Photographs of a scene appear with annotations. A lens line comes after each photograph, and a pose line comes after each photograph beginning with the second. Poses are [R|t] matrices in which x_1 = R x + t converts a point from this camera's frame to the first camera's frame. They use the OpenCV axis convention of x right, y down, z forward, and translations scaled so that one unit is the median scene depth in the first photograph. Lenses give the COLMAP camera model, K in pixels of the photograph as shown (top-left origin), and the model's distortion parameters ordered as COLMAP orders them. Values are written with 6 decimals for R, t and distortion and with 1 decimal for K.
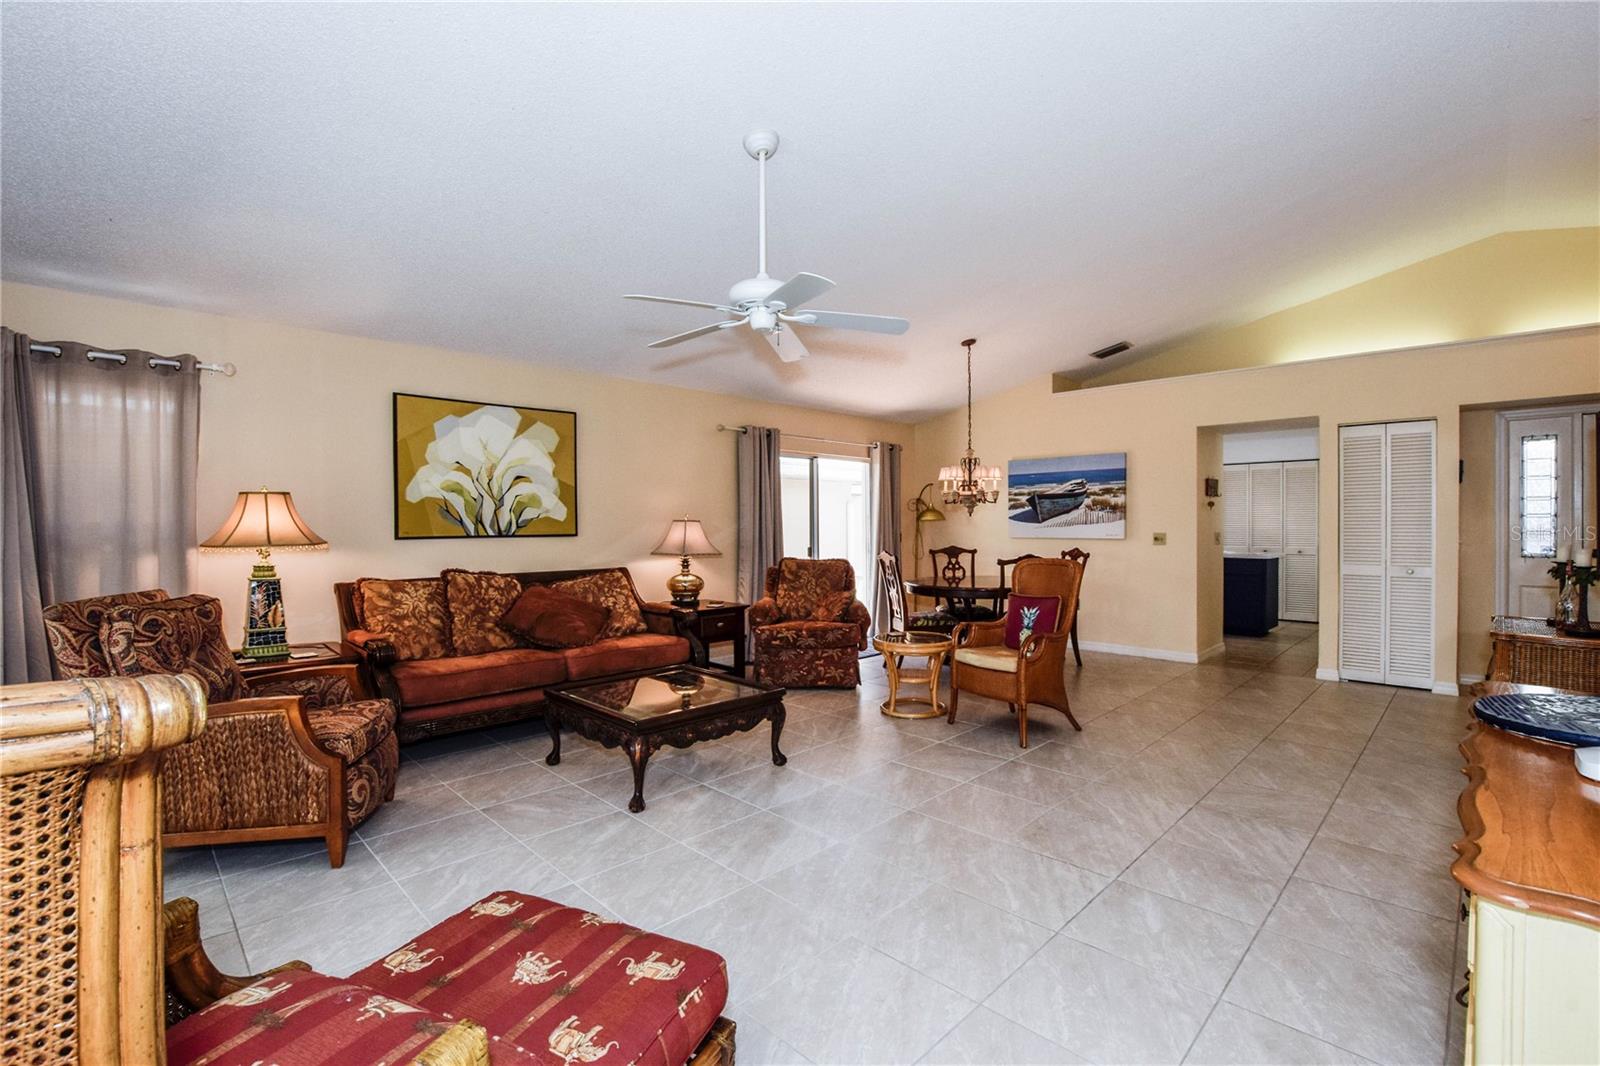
lens RADIAL K [[708.1, 0, 808.7], [0, 708.1, 530.1], [0, 0, 1]] dist [-0.029649, 0.003200]
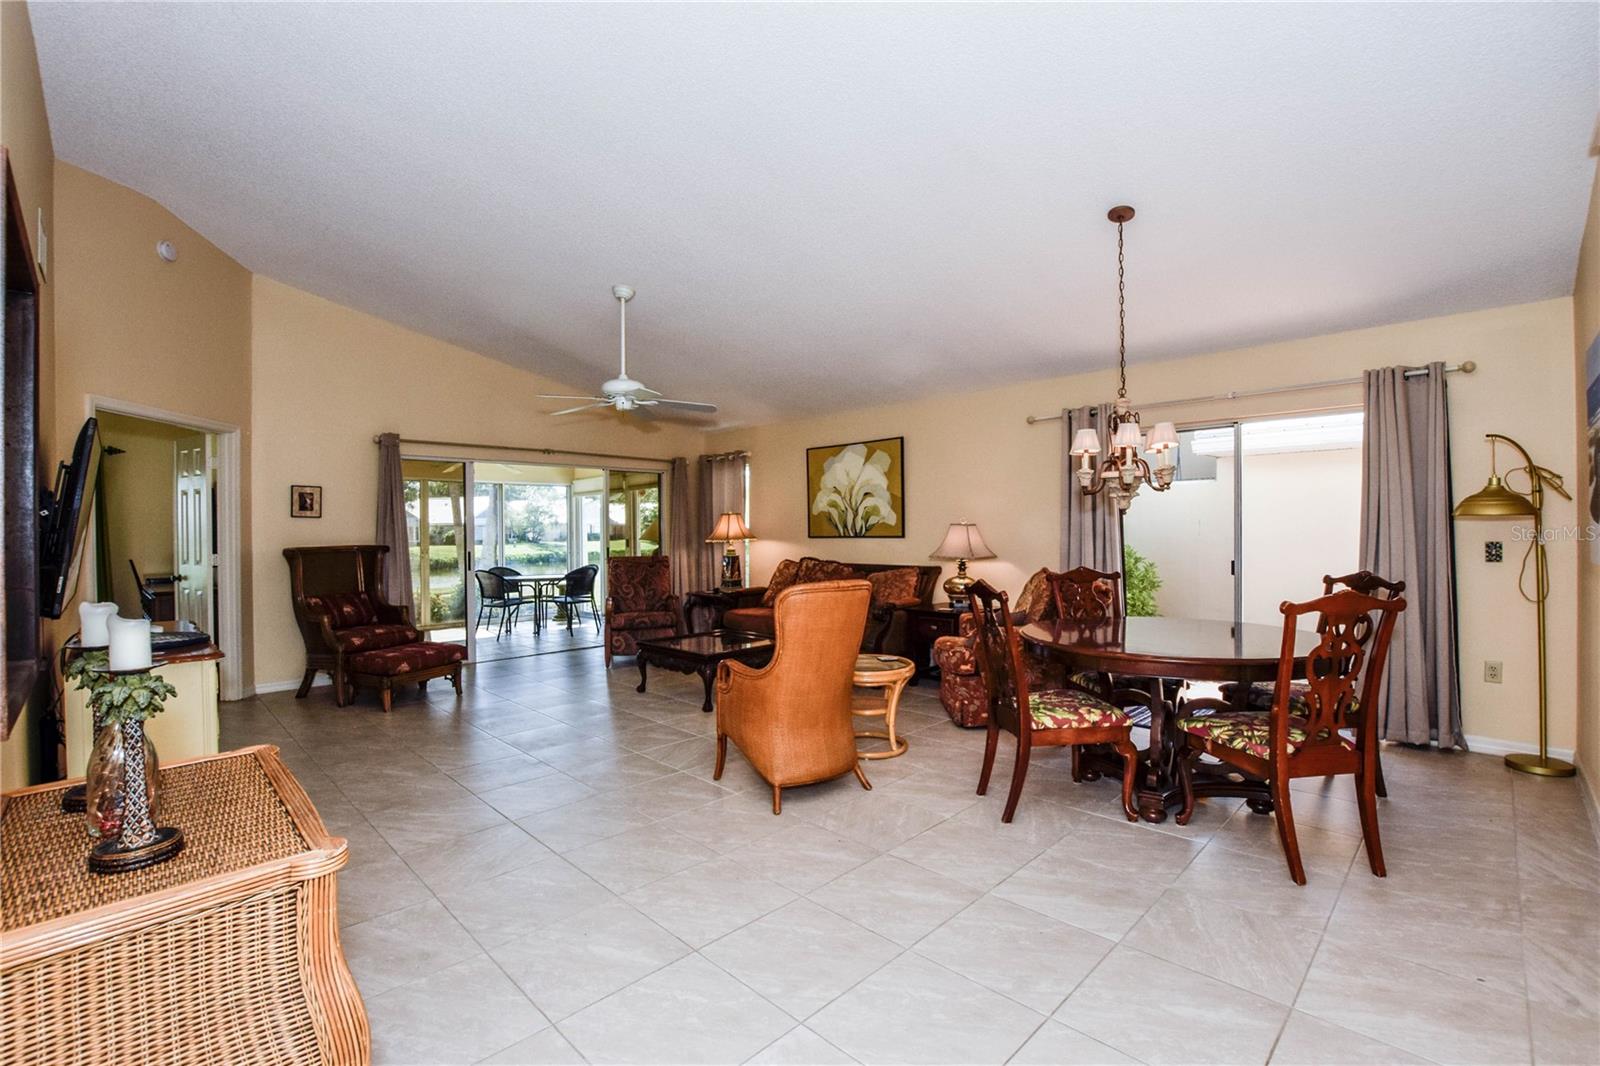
lens RADIAL K [[708.1, 0, 802.6], [0, 708.1, 533.2], [0, 0, 1]] dist [-0.029649, 0.003200]
pose [[-0.006433, 0.008851, -0.999940, 0.897643], [0.000980, 0.999960, 0.008845, -0.010280], [0.999979, -0.000923, -0.006441, 0.830890]]
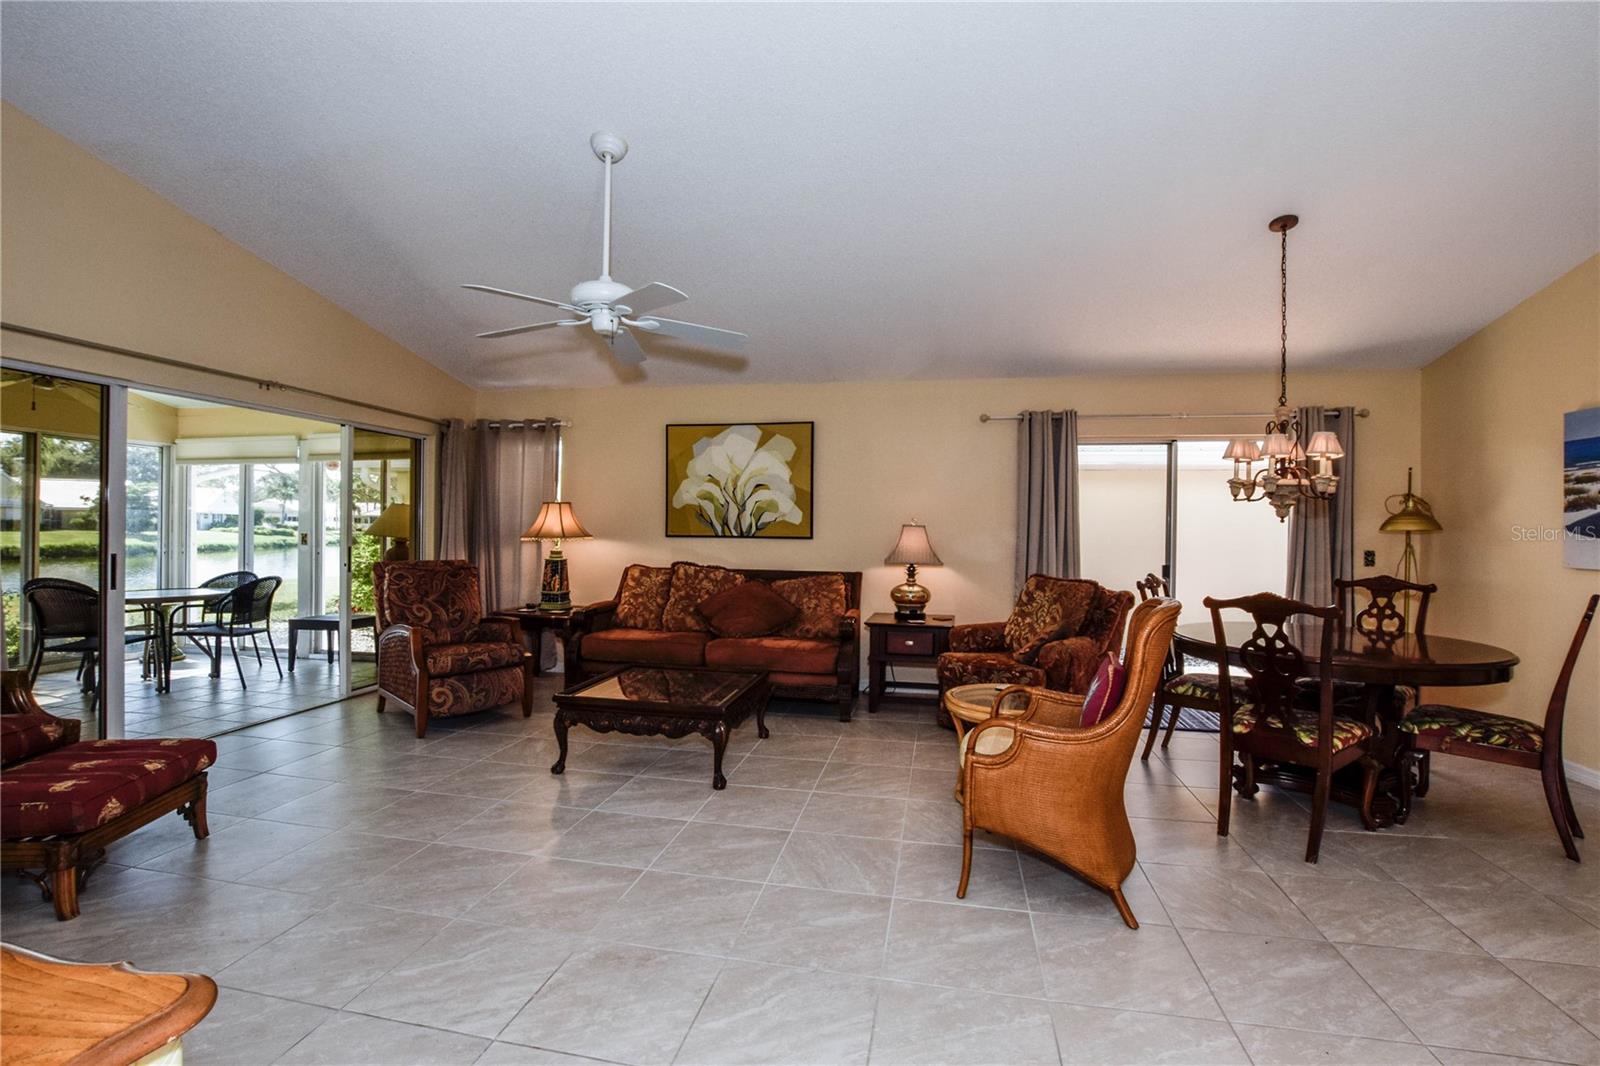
lens RADIAL K [[708.1, 0, 805.8], [0, 708.1, 533.9], [0, 0, 1]] dist [-0.029649, 0.003200]
pose [[0.553919, 0.017560, -0.832385, 0.545437], [-0.023498, 0.999709, 0.005453, -0.004580], [0.832239, 0.016539, 0.554170, 0.405615]]
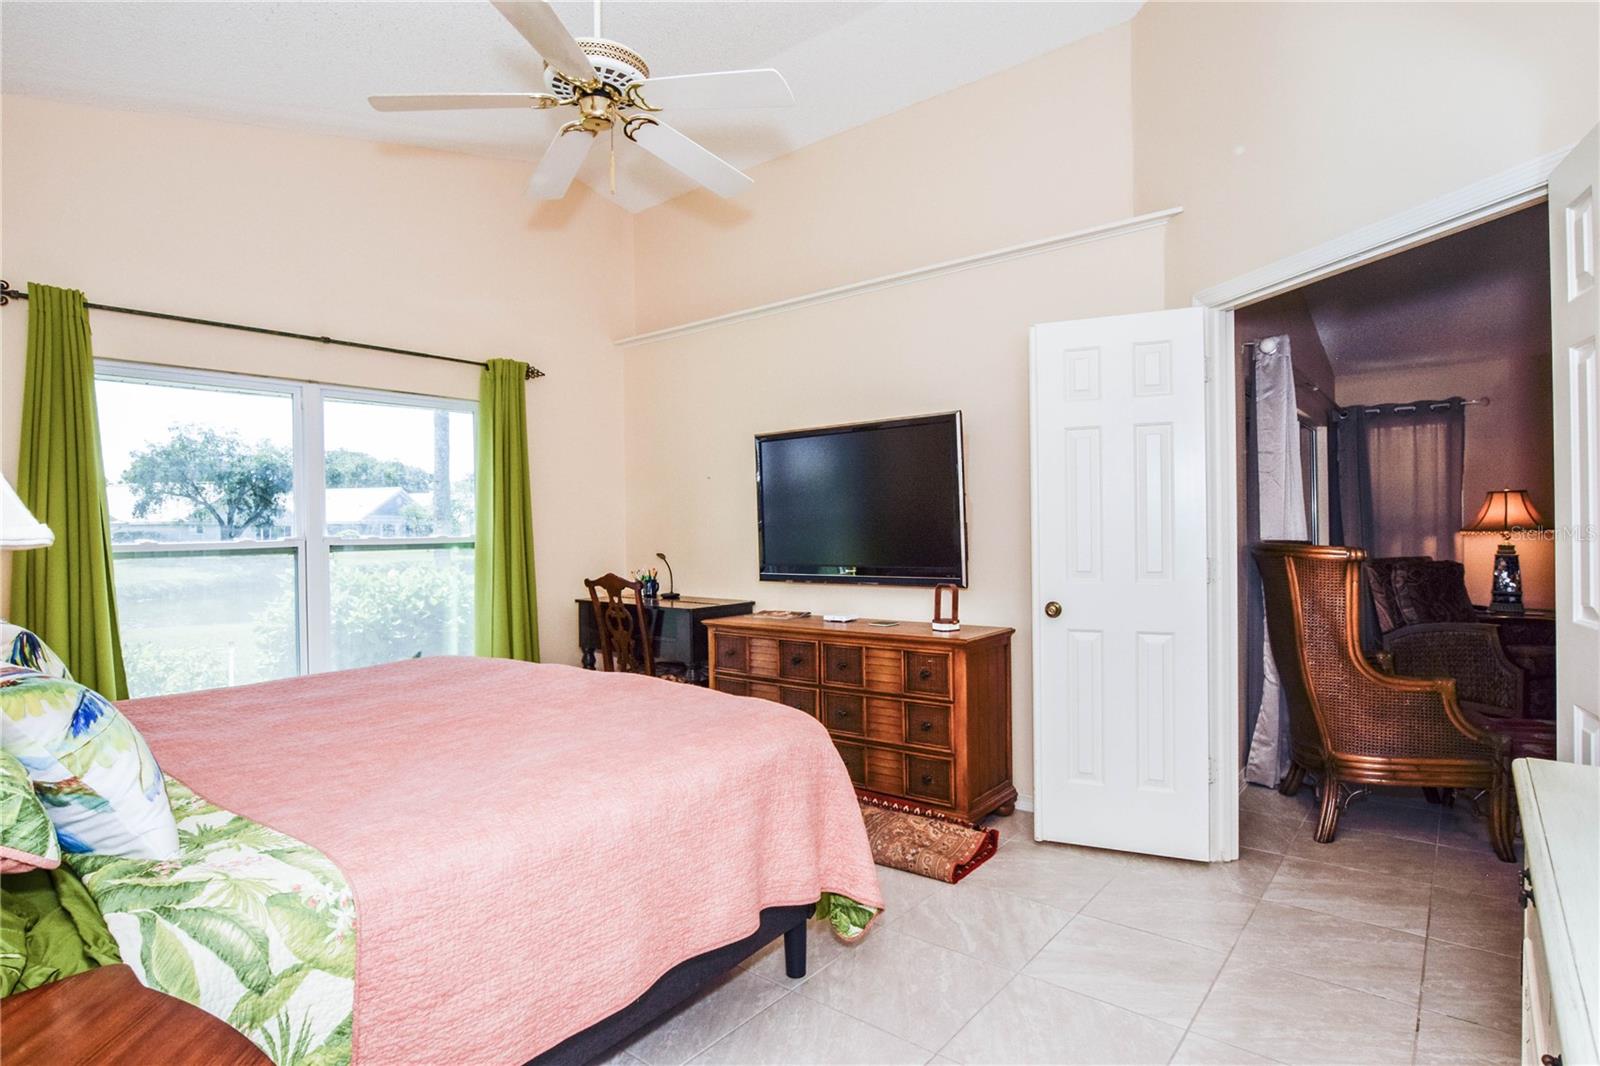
lens RADIAL K [[840.6, 0, 806.3], [0, 840.6, 531.1], [0, 0, 1]] dist [-0.006431, -0.002656]
pose [[0.113386, 0.013158, -0.993464, 0.460013], [0.003873, 0.999899, 0.013685, -0.002503], [0.993543, -0.005399, 0.113324, -0.364838]]
